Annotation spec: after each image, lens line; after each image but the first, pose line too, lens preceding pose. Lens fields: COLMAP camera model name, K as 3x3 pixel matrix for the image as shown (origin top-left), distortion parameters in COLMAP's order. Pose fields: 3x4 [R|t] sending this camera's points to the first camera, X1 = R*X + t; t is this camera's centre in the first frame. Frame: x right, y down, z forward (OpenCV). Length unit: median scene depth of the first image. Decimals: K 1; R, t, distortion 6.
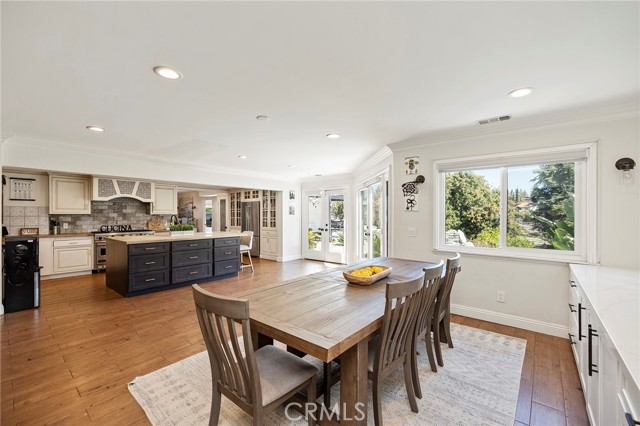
lens RADIAL K [[269.2, 0, 317.0], [0, 269.2, 215.4], [0, 0, 1]] dist [0.002997, 0.000095]
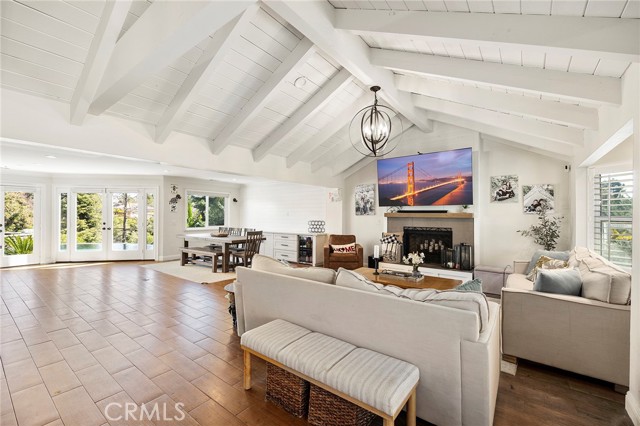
lens RADIAL K [[269.2, 0, 315.4], [0, 269.2, 212.1], [0, 0, 1]] dist [0.002997, 0.000095]
pose [[-0.056892, 0.008999, 0.998340, -1.066383], [-0.001606, 0.999957, -0.009105, 0.000661], [-0.998379, -0.002122, -0.056875, 0.050793]]
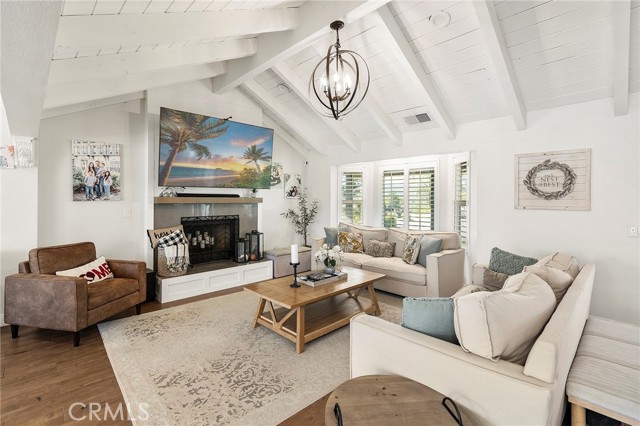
lens RADIAL K [[291.5, 0, 305.0], [0, 291.5, 201.4], [0, 0, 1]] dist [0.003254, 0.000225]
pose [[-0.994086, -0.001610, 0.108581, -0.505890], [-0.000569, 0.999954, 0.009612, -0.002209], [-0.108592, 0.009493, -0.994041, 0.342021]]
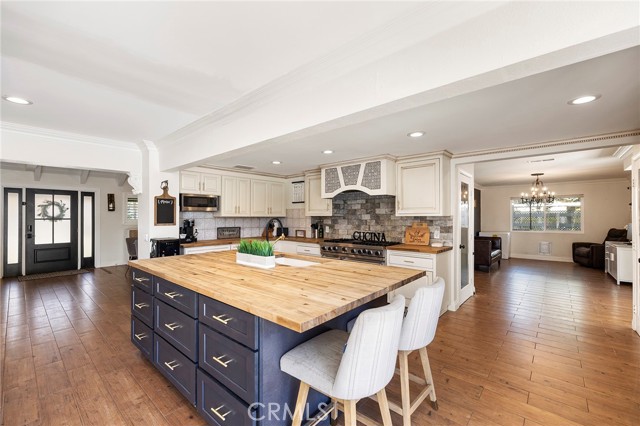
lens RADIAL K [[269.2, 0, 317.6], [0, 269.2, 213.3], [0, 0, 1]] dist [0.002997, 0.000095]
pose [[-0.012407, -0.012049, -0.999850, -0.054329], [-0.001661, 0.999926, -0.012029, -0.003579], [0.999922, 0.001511, -0.012426, 0.978113]]
